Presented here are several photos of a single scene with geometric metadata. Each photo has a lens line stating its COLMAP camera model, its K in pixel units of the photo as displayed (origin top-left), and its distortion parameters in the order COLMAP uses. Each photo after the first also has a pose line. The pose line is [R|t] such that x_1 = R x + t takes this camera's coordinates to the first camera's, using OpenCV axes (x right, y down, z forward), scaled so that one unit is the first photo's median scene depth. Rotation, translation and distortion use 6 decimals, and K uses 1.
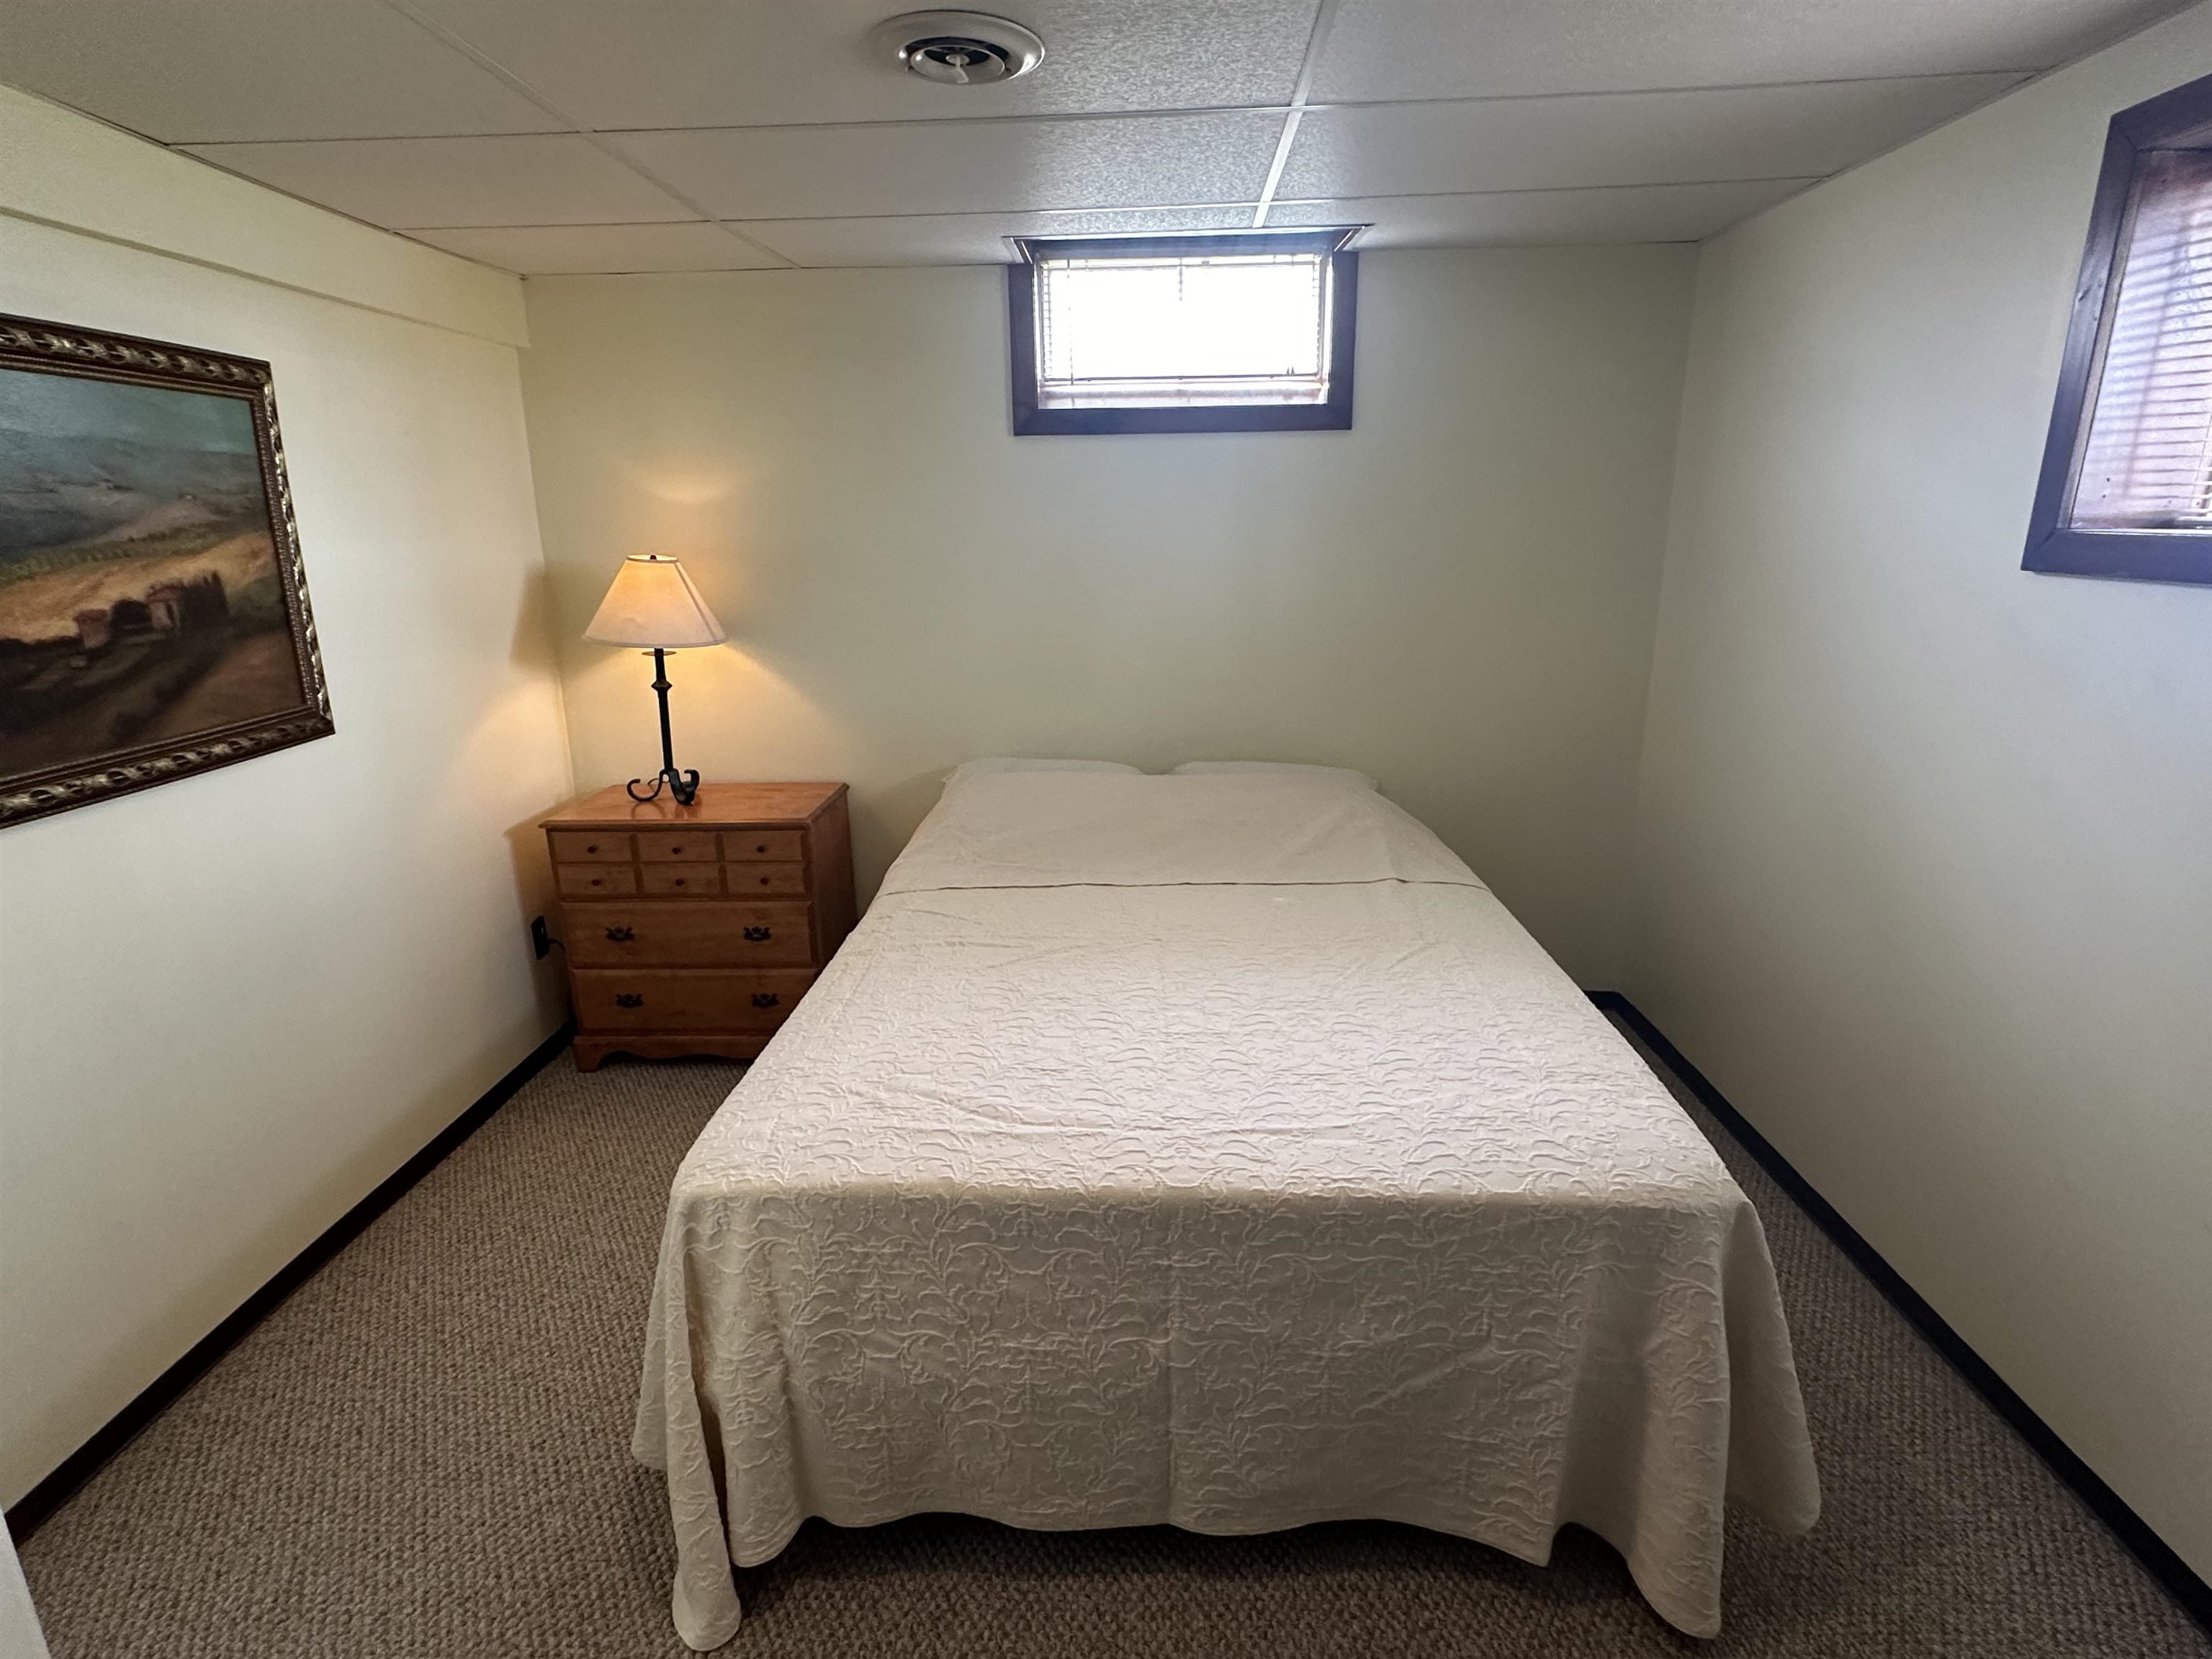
lens RADIAL K [[1159.1, 0, 1101.6], [0, 1159.1, 836.9], [0, 0, 1]] dist [-0.009834, 0.001145]
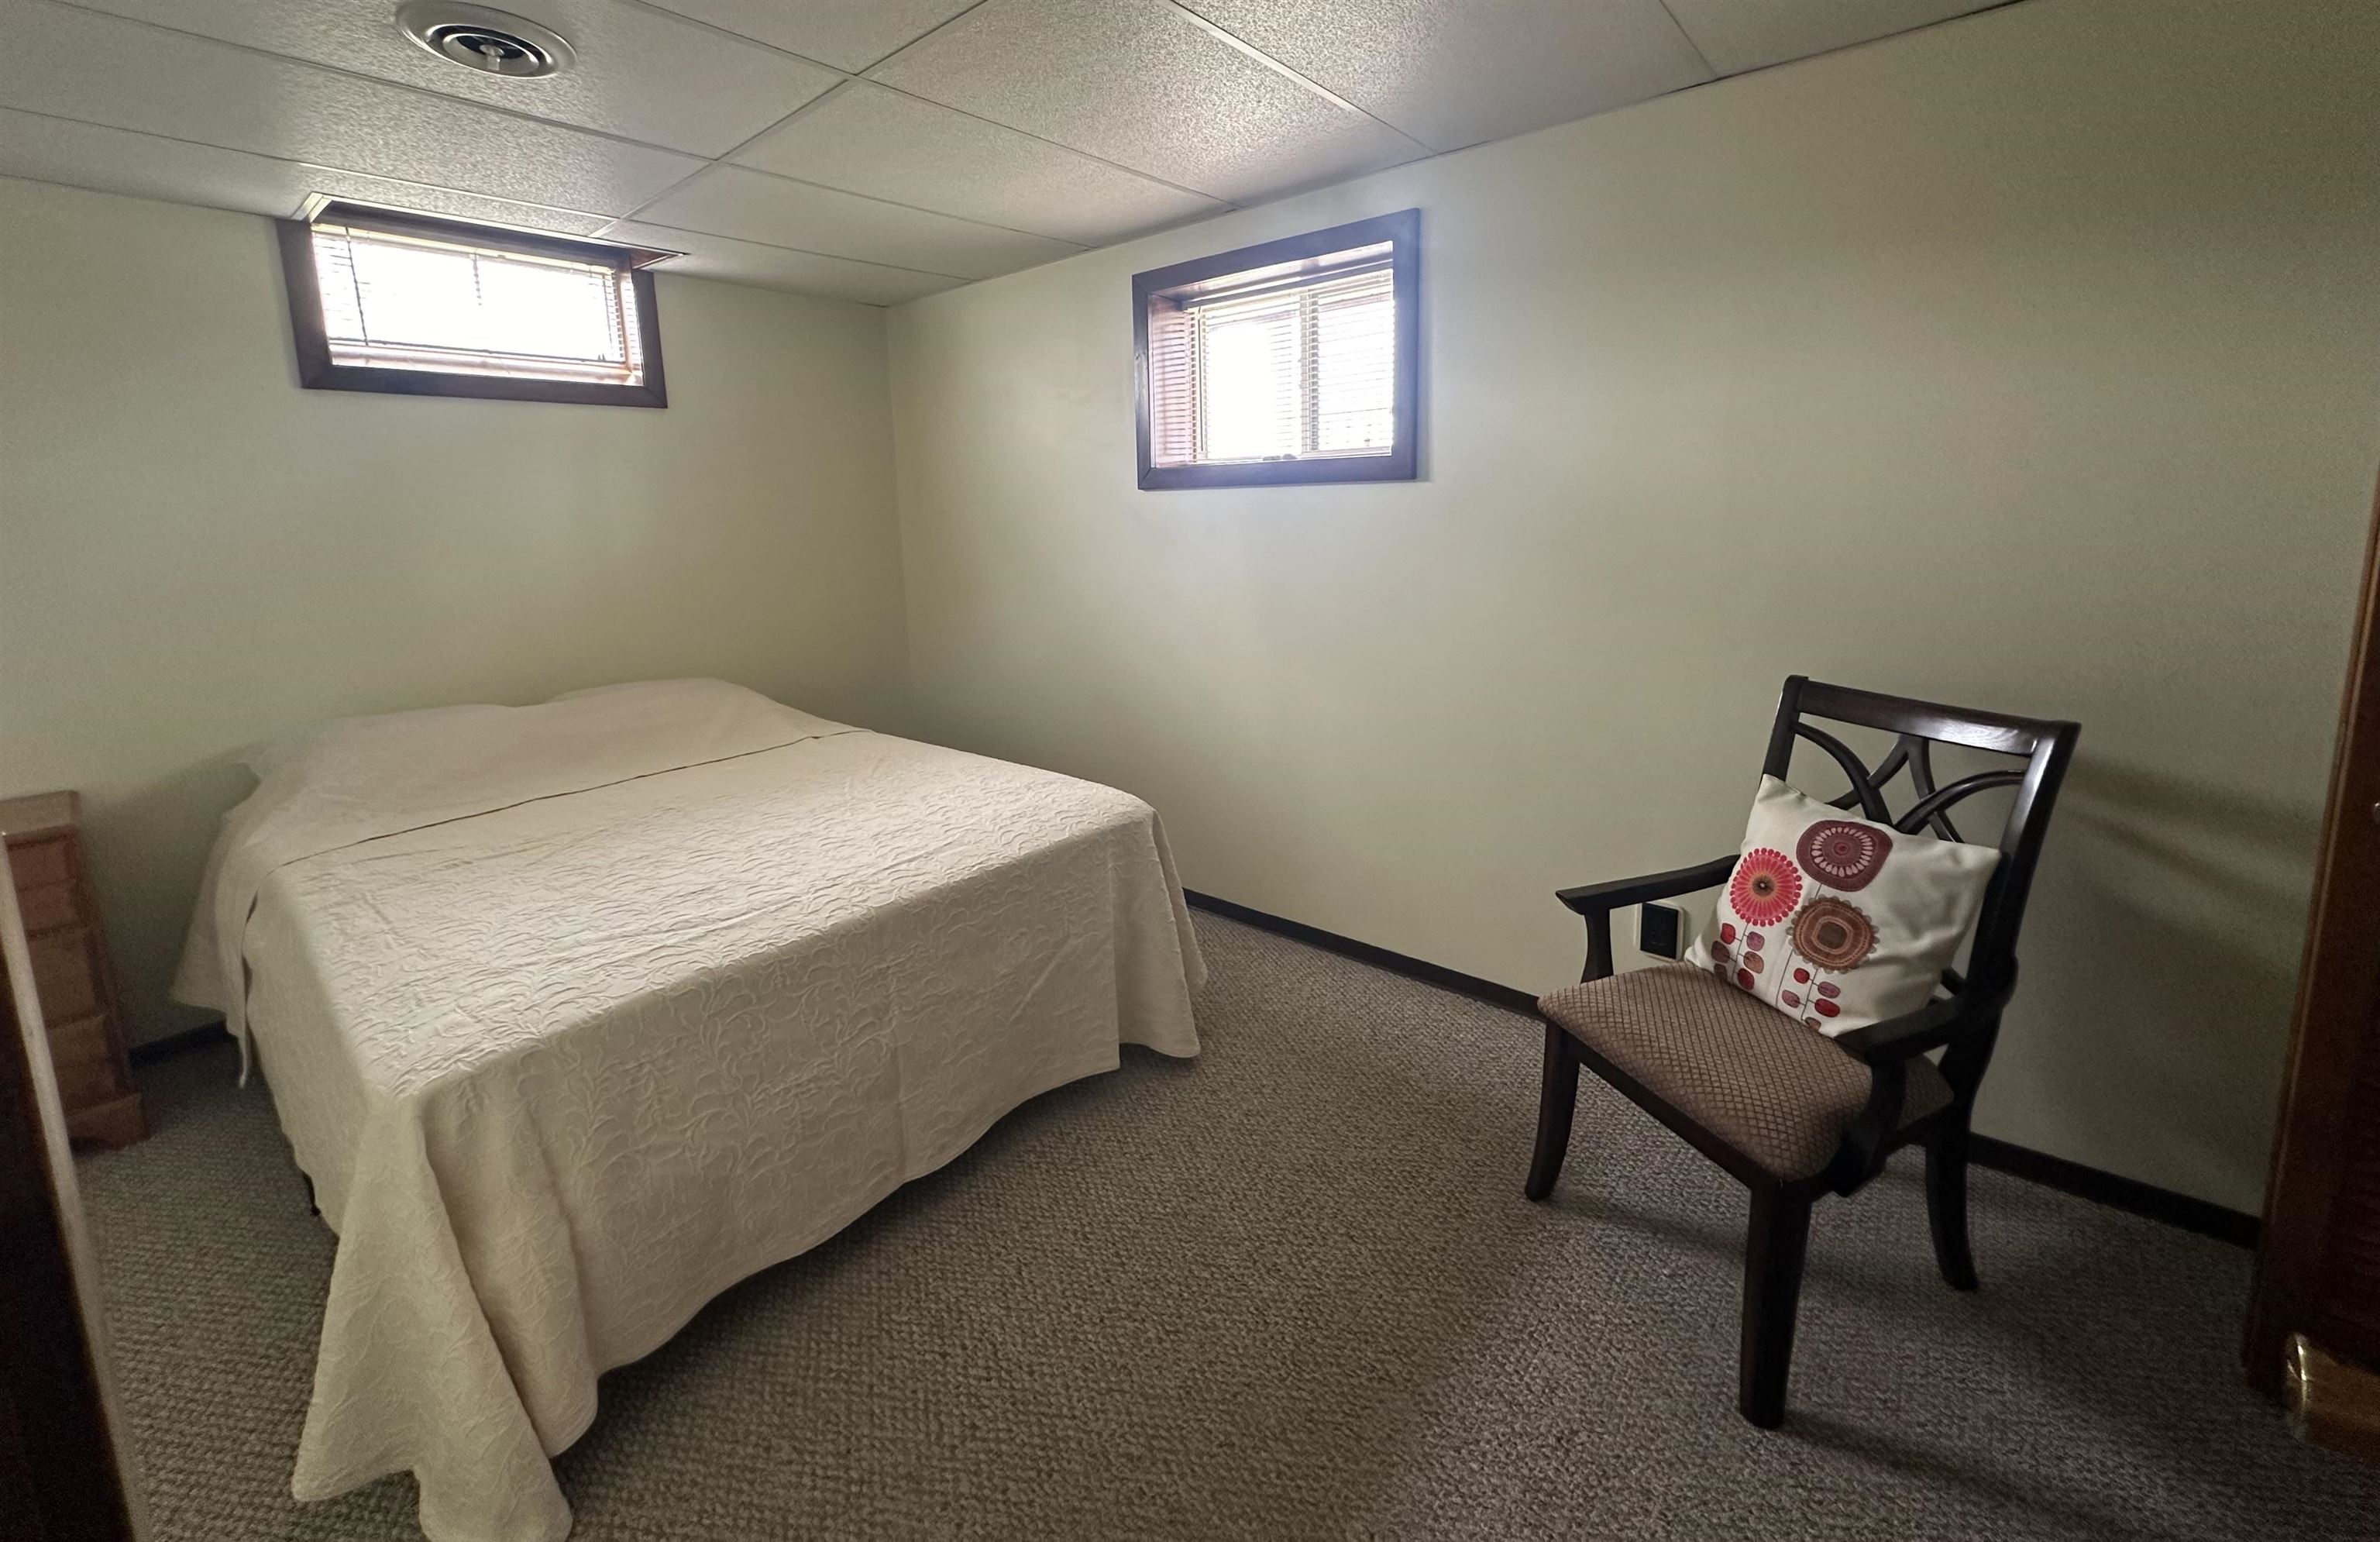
lens RADIAL K [[973.6, 0, 1169.0], [0, 973.6, 653.9], [0, 0, 1]] dist [0.002717, 0.000162]
pose [[0.619391, -0.117085, 0.776303, -0.542527], [0.228812, 0.972811, -0.035840, 0.124694], [-0.750999, 0.199826, 0.629340, -0.030582]]
